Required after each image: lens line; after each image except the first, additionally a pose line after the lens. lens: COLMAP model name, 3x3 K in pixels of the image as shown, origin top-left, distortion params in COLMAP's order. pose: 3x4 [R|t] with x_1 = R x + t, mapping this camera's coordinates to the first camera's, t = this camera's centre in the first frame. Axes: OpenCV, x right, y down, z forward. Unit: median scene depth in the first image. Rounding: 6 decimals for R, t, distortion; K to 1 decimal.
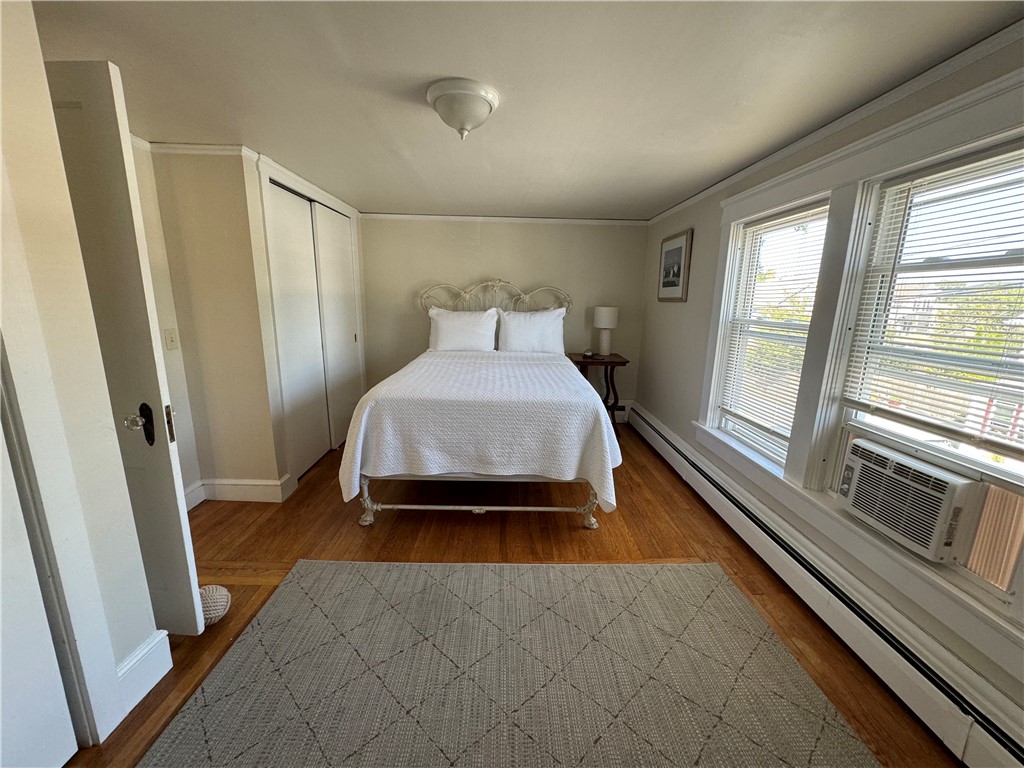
lens RADIAL K [[408.1, 0, 513.7], [0, 408.1, 383.9], [0, 0, 1]] dist [-0.006223, 0.001533]
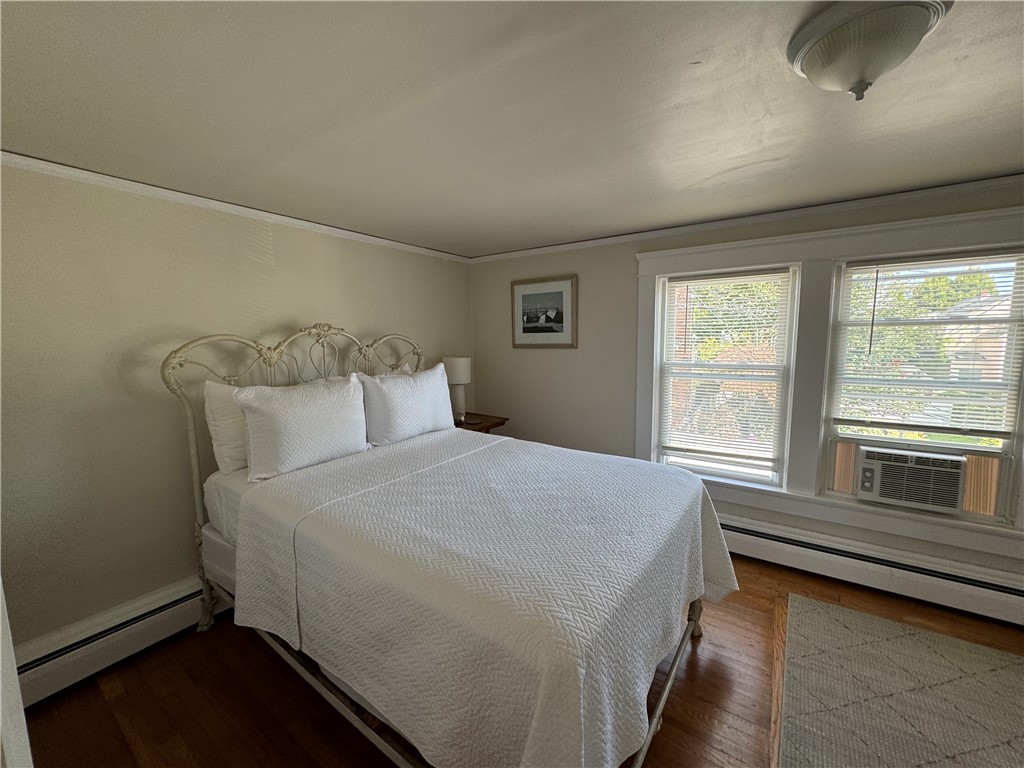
lens RADIAL K [[408.1, 0, 510.0], [0, 408.1, 380.9], [0, 0, 1]] dist [-0.006223, 0.001533]
pose [[0.579658, -0.116741, 0.806454, -0.639737], [0.190829, 0.981611, 0.004934, -0.220502], [-0.792200, 0.151035, 0.591276, 0.776374]]
